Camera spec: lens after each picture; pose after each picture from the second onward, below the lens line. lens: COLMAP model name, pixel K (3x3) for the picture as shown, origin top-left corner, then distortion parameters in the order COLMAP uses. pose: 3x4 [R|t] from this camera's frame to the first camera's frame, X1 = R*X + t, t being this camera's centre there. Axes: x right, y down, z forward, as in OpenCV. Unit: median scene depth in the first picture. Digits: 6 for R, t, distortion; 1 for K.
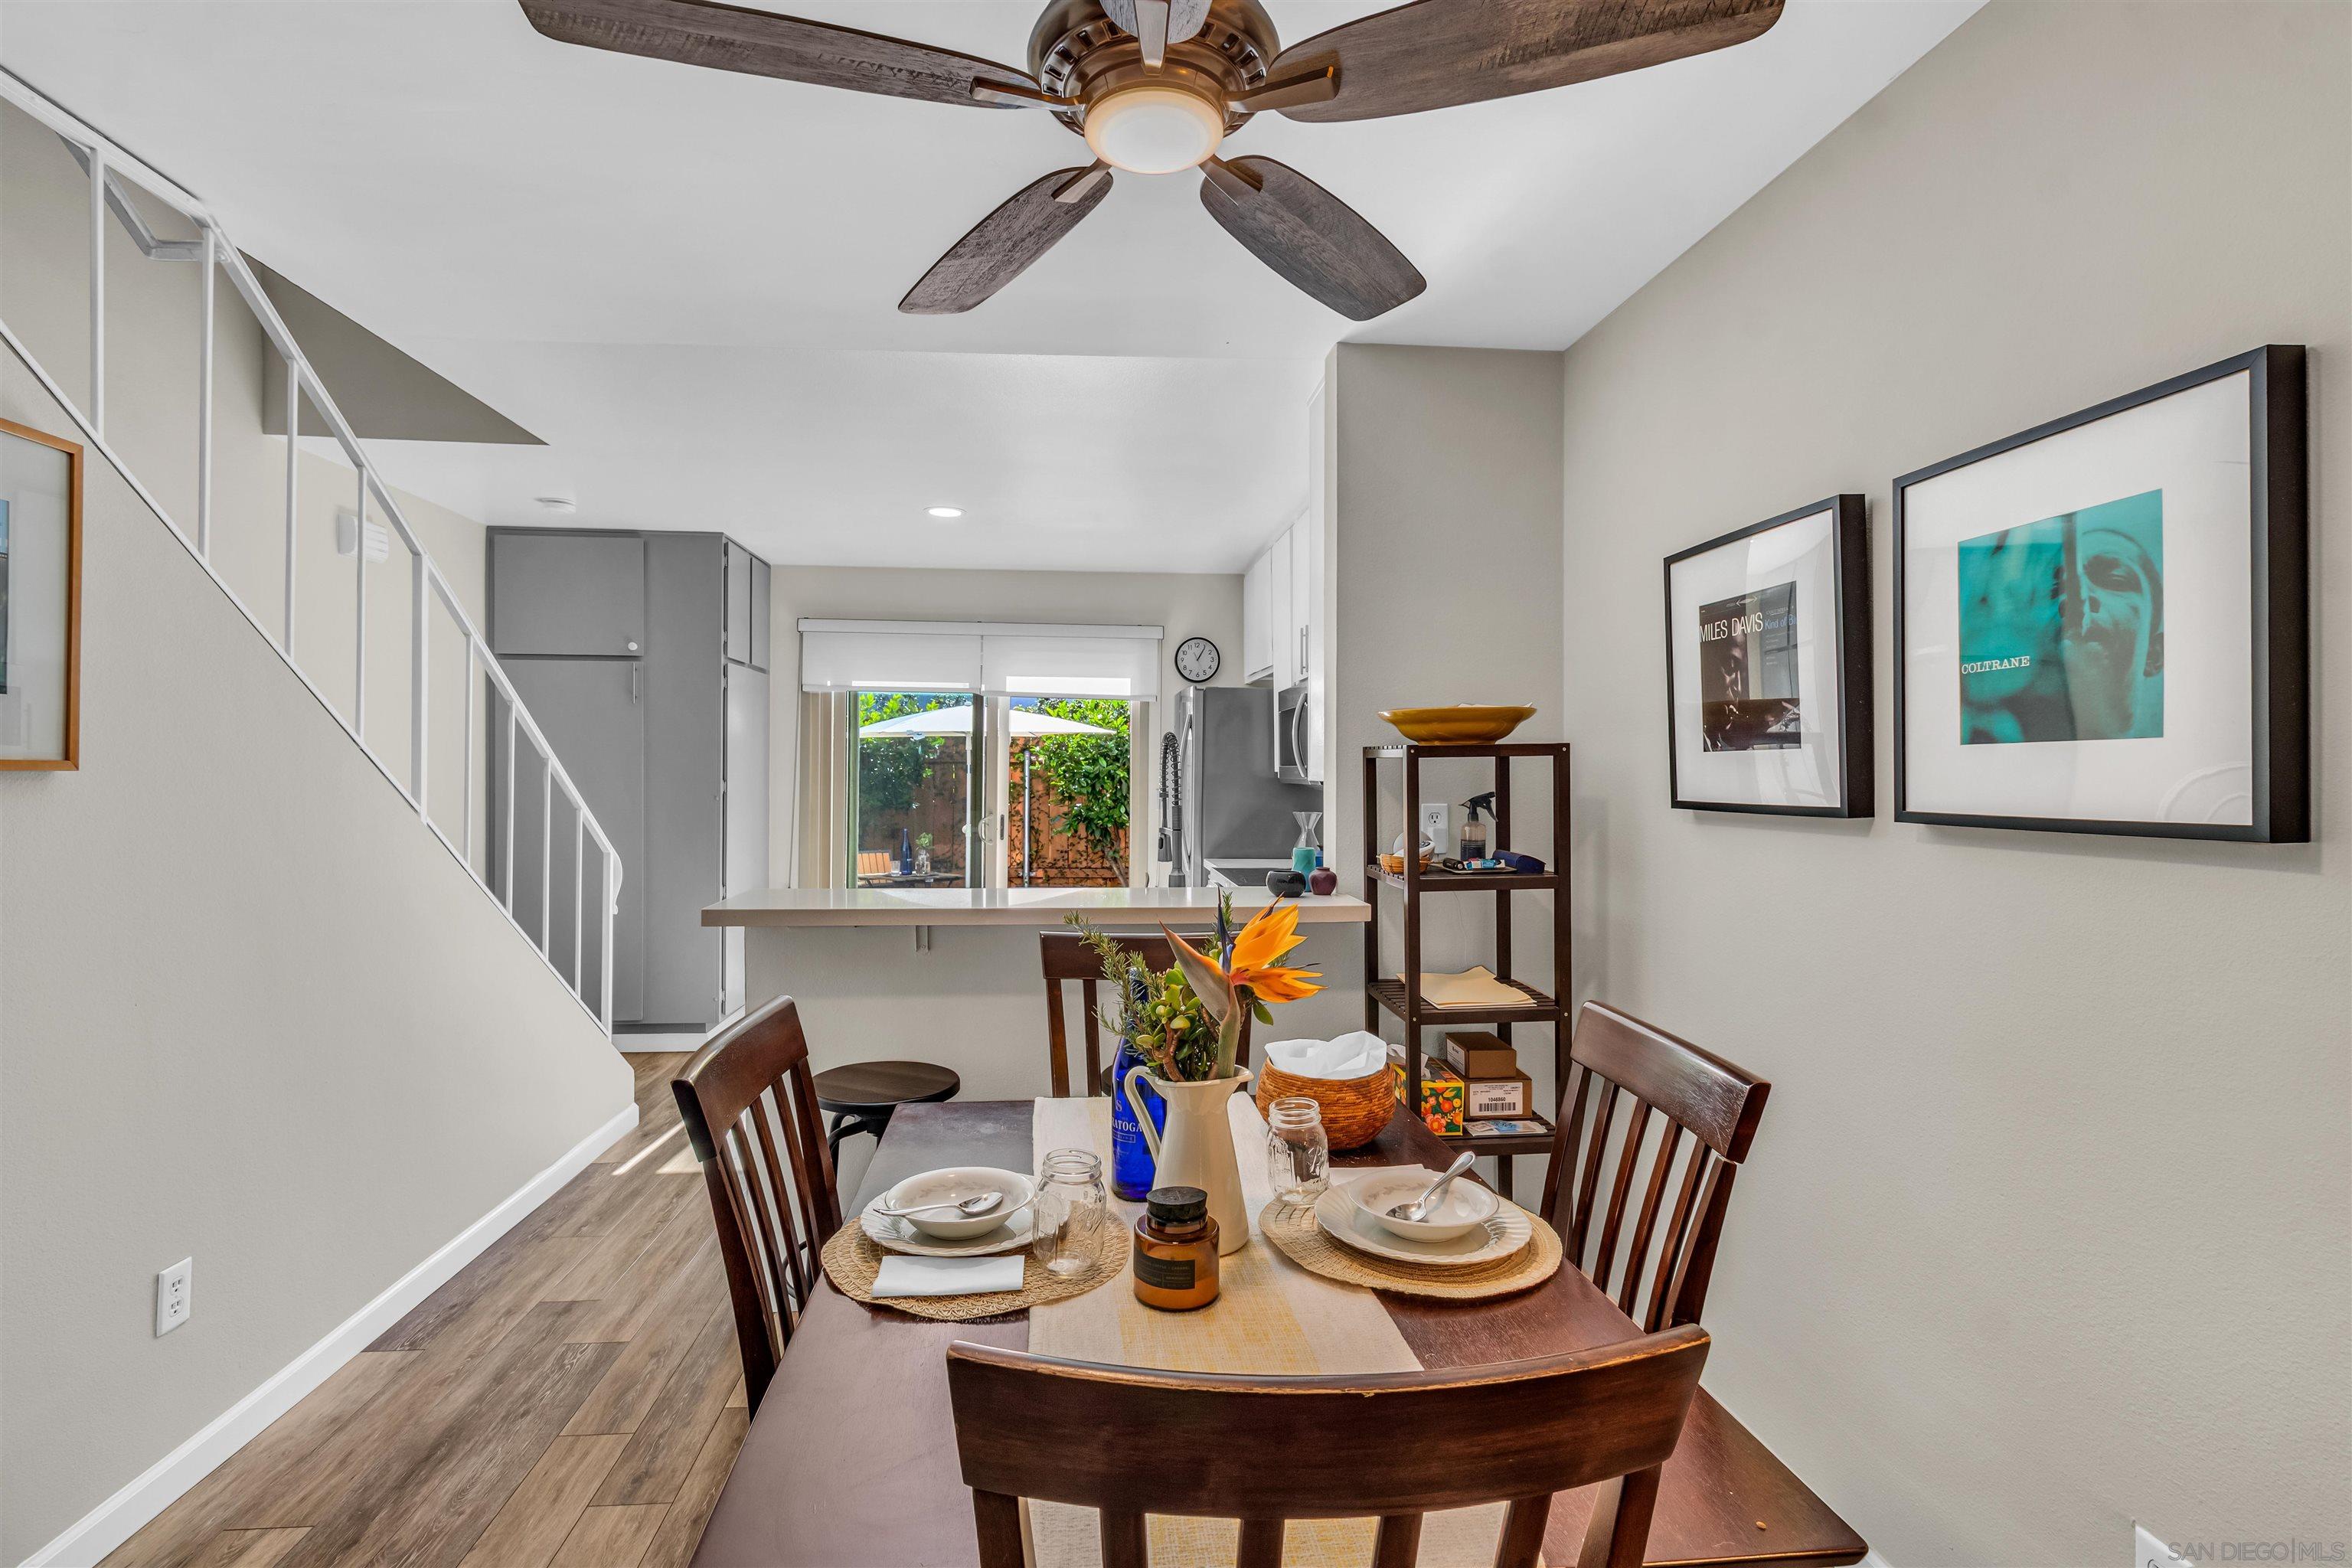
lens RADIAL K [[1087.7, 0, 1150.5], [0, 1087.7, 767.1], [0, 0, 1]] dist [-0.002366, -0.000277]
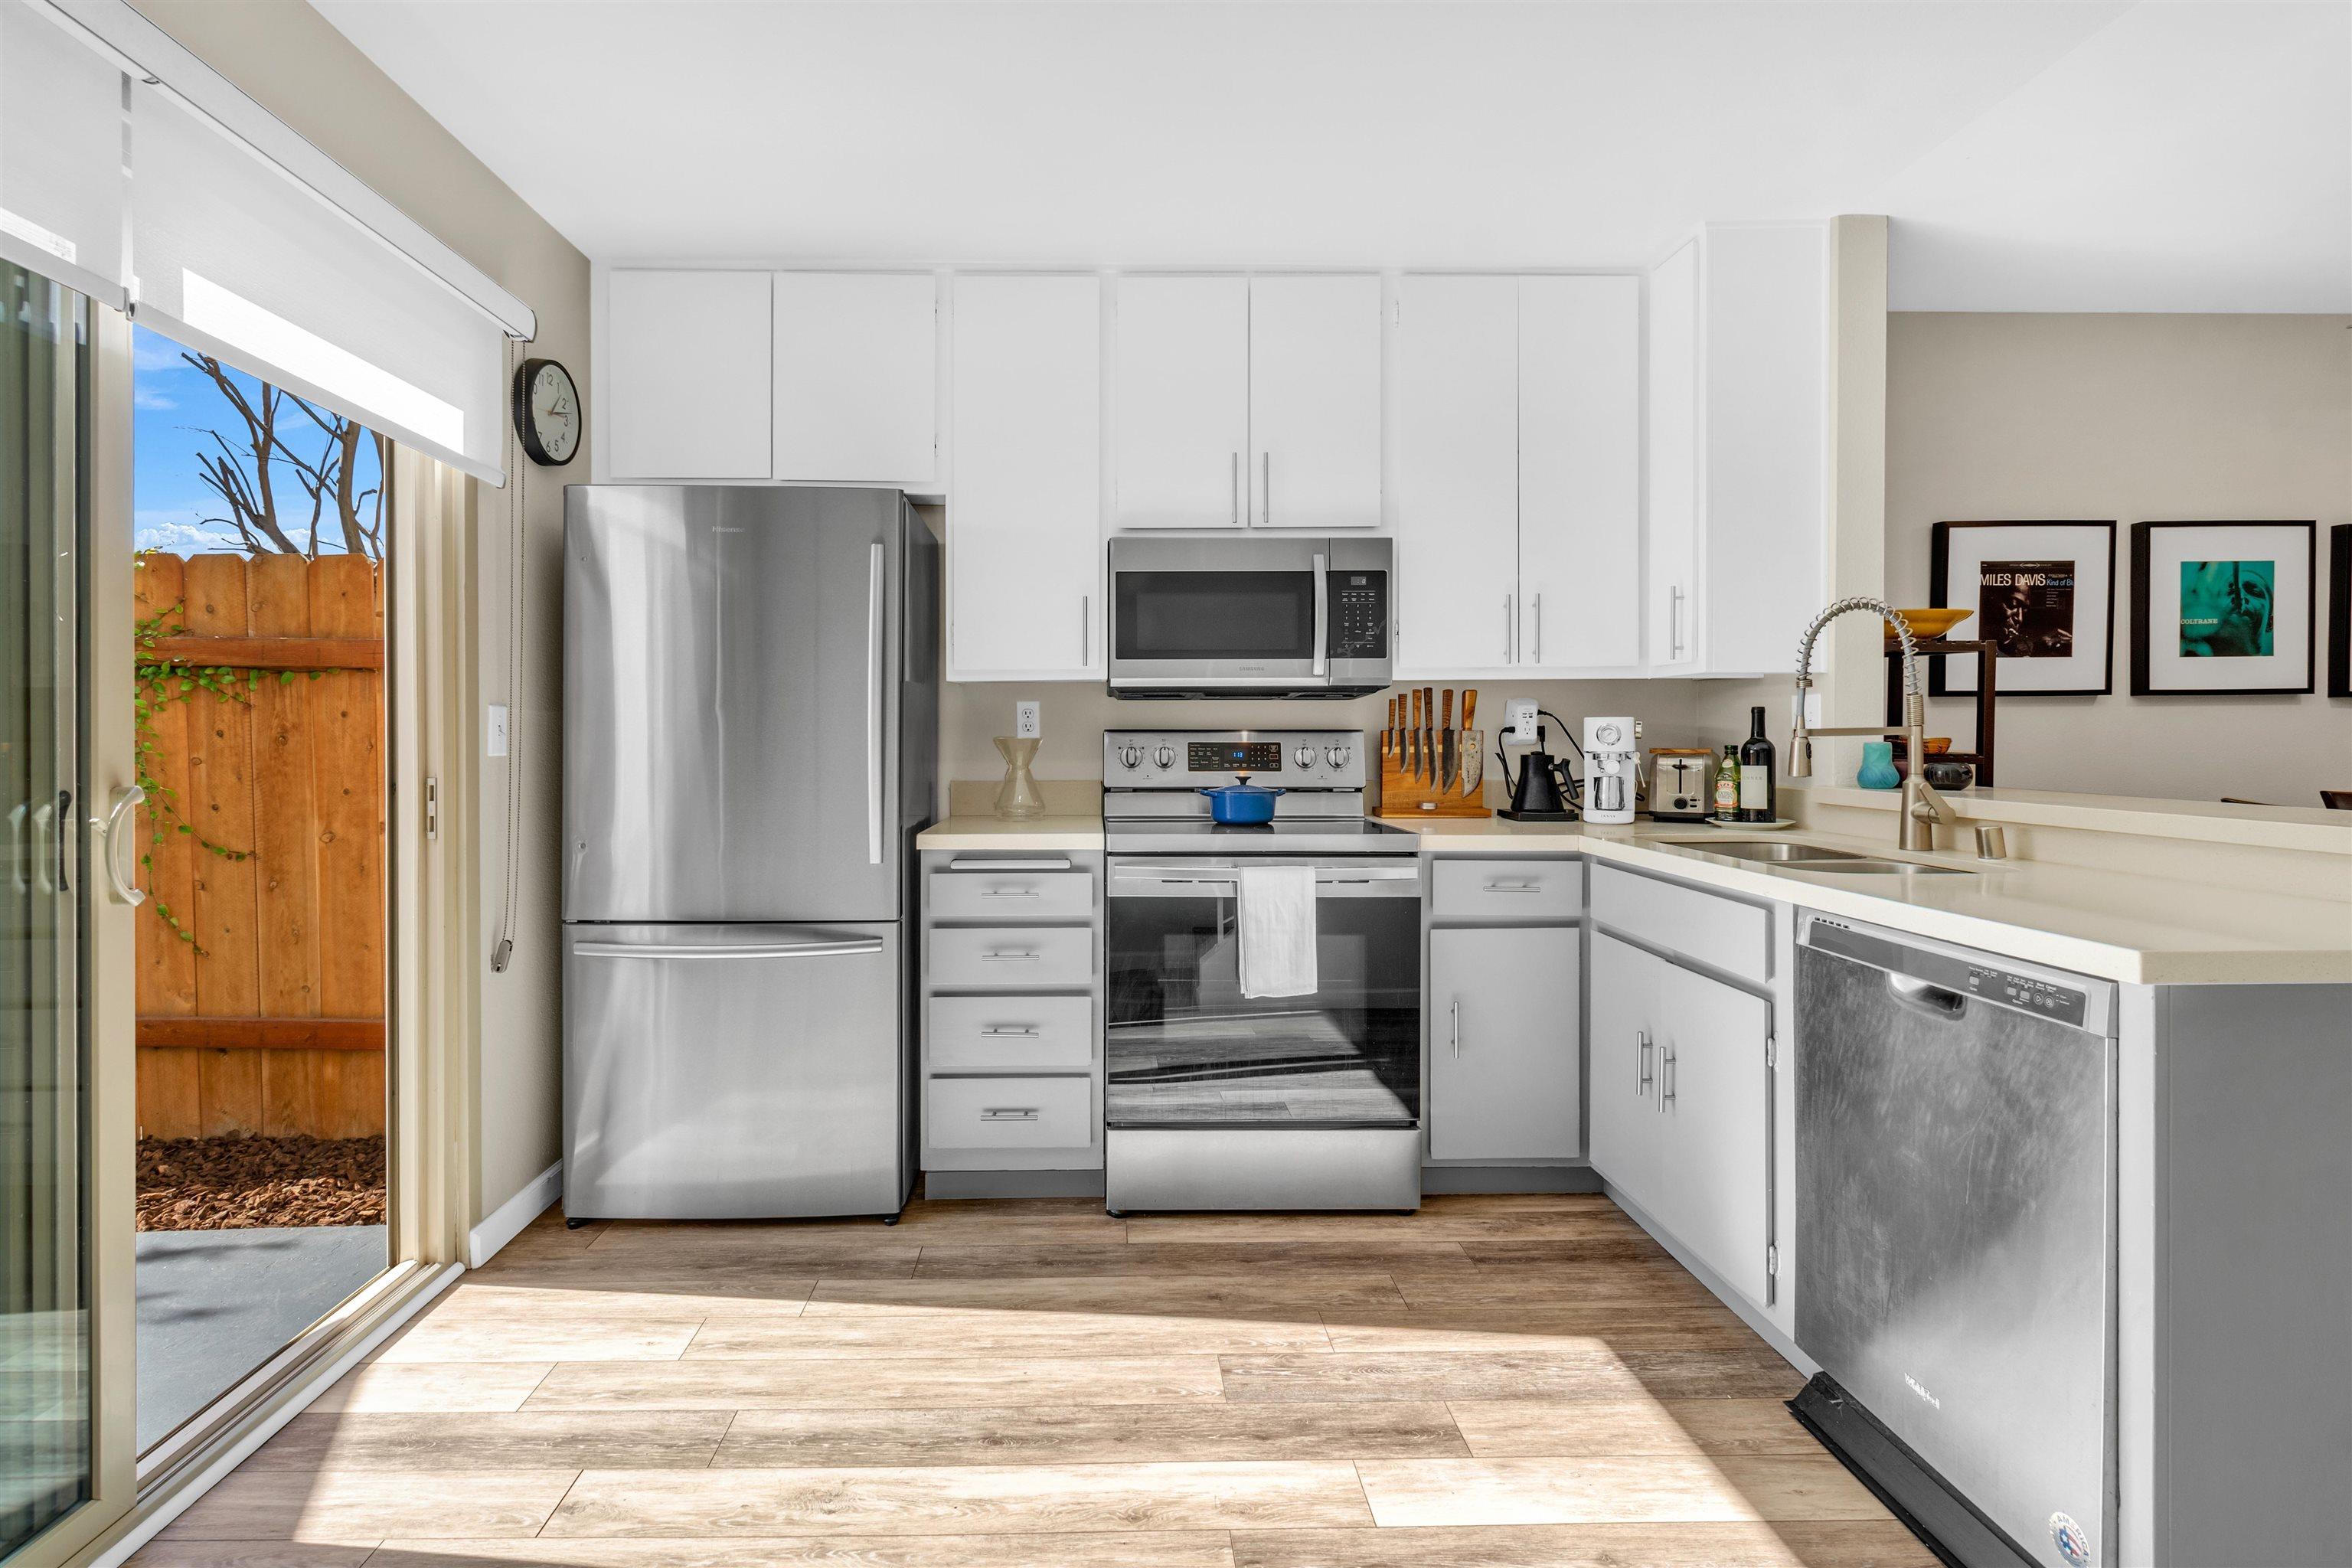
lens RADIAL K [[1091.5, 0, 1123.7], [0, 1091.5, 733.8], [0, 0, 1]] dist [0.002793, 0.000088]
pose [[0.067319, -0.011082, 0.997670, -0.913239], [0.000802, 0.999939, 0.011053, 0.062138], [-0.997731, 0.000056, 0.067324, 1.735620]]
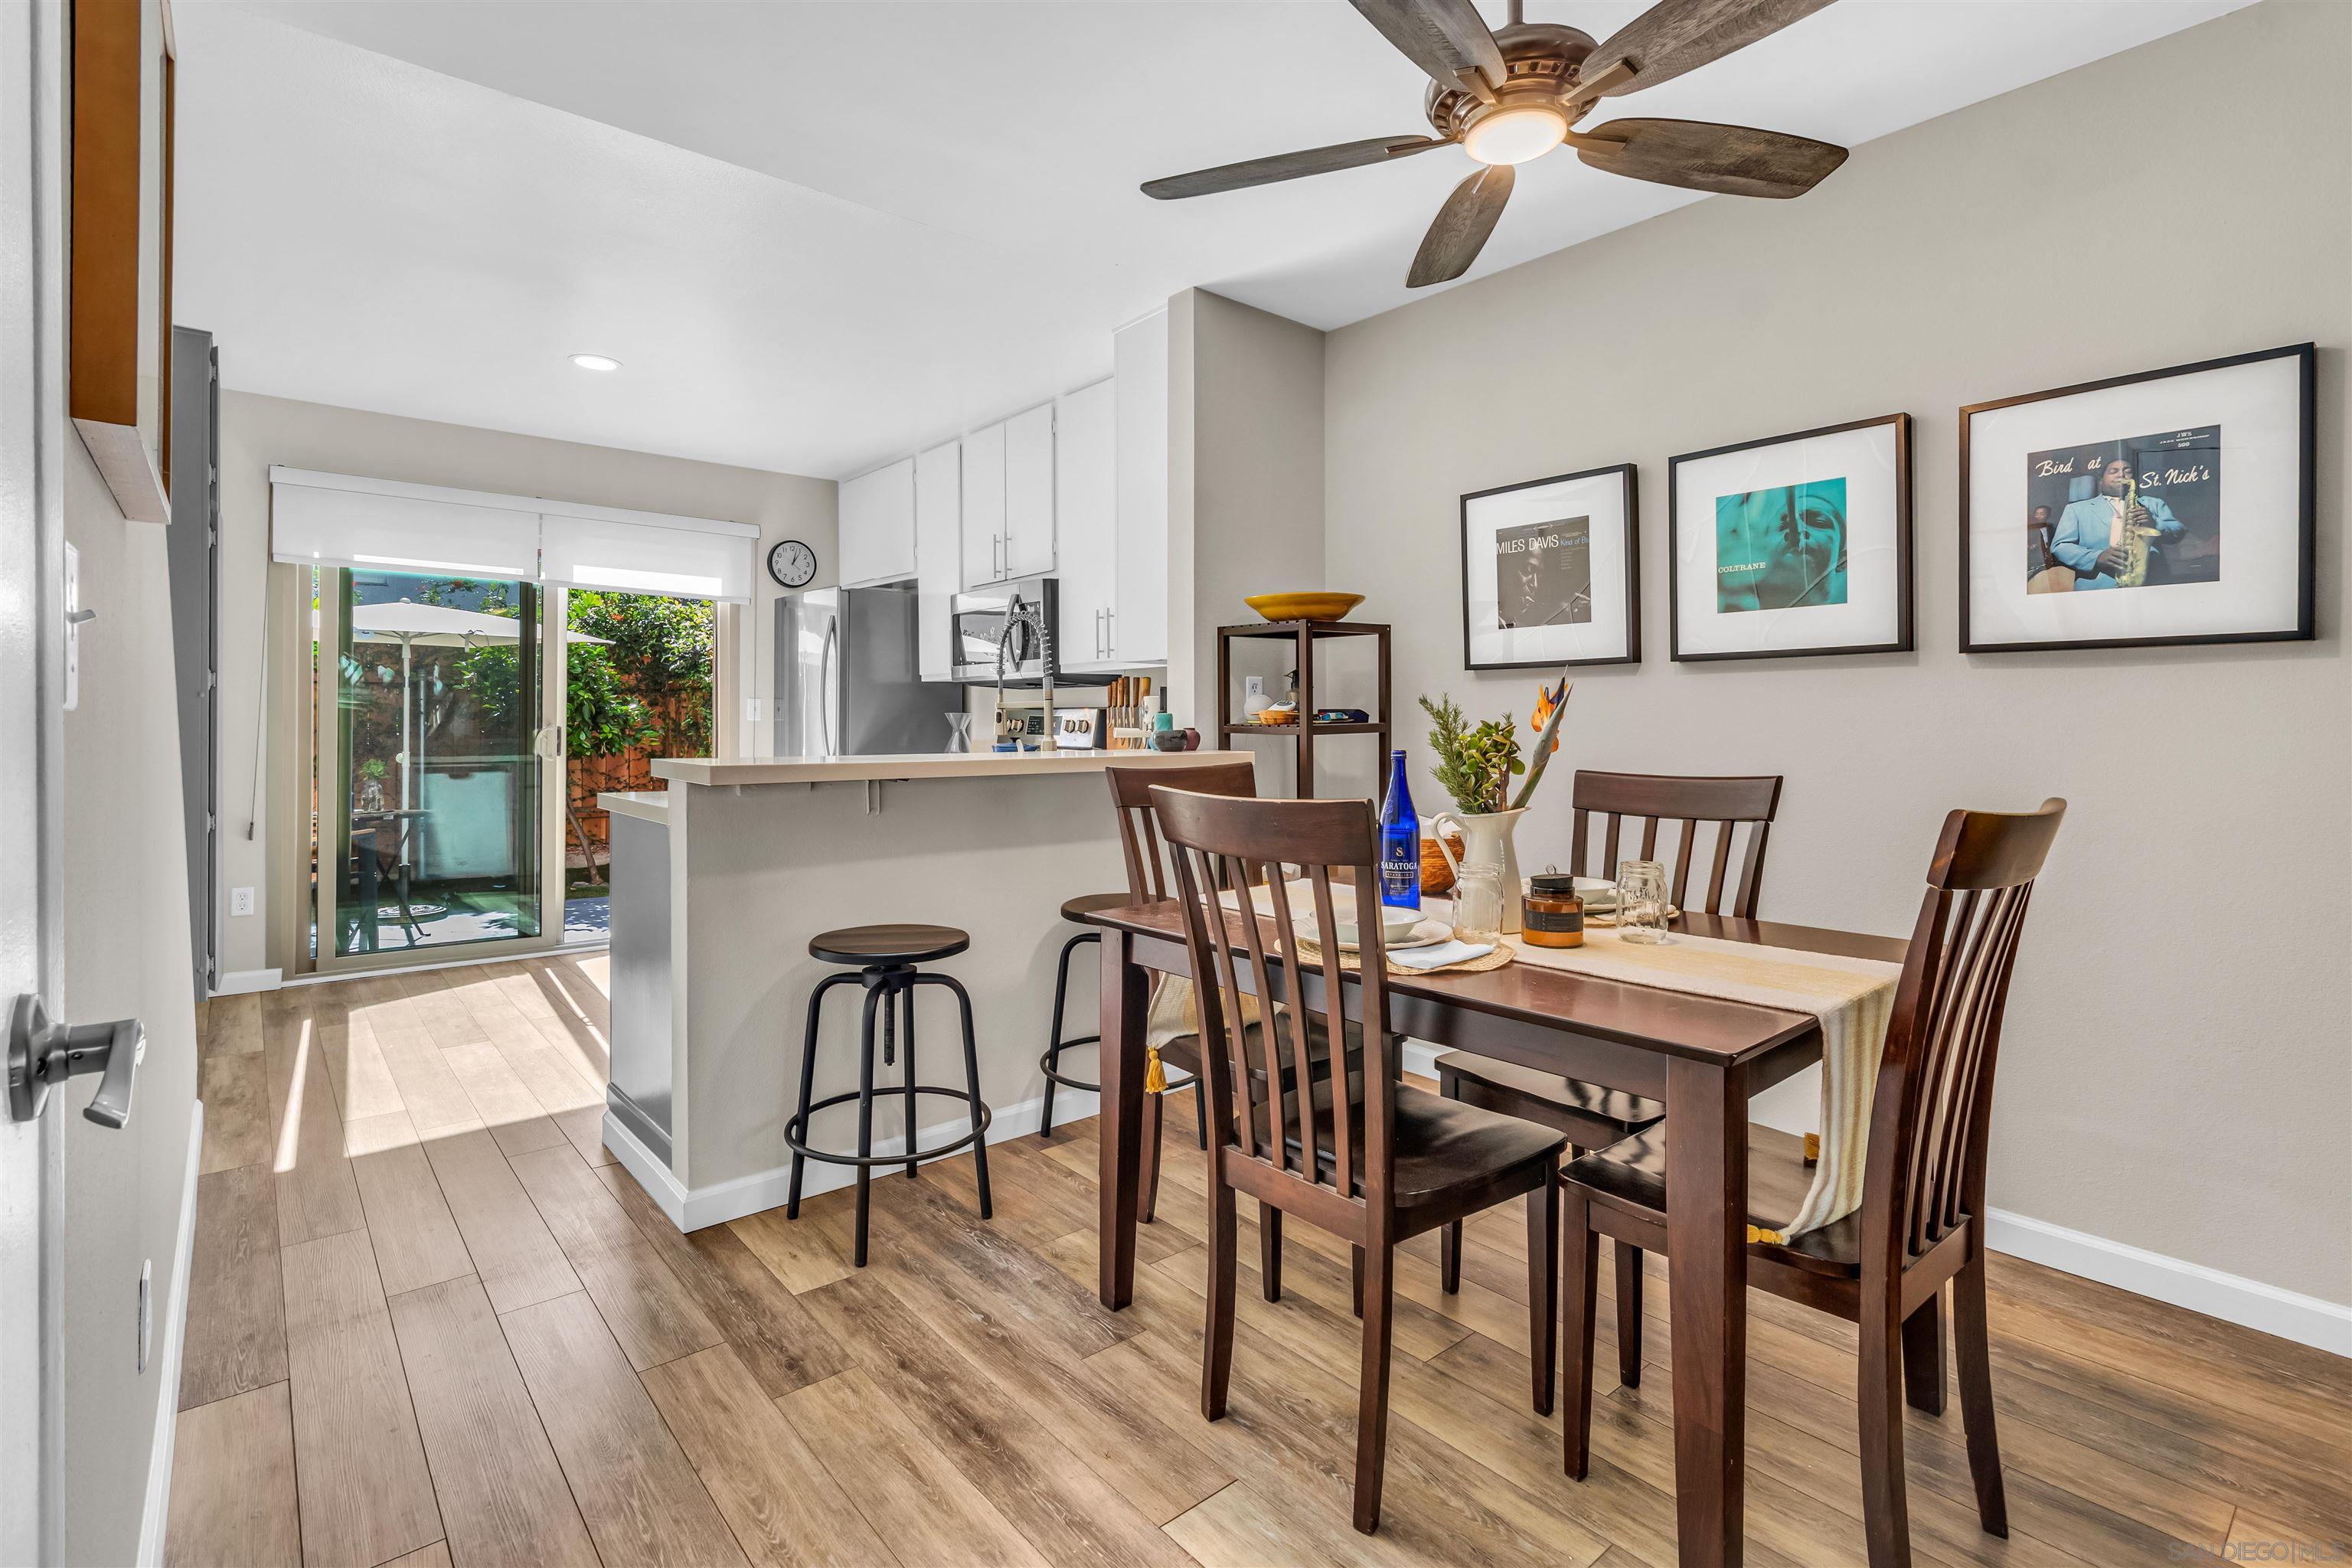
lens RADIAL K [[1092.3, 0, 1164.2], [0, 1092.3, 713.8], [0, 0, 1]] dist [0.000921, 0.000071]
pose [[0.814452, 0.001300, 0.580229, -0.593041], [-0.000191, 0.999998, -0.001972, 0.085760], [-0.580230, 0.001495, 0.814451, 0.050653]]
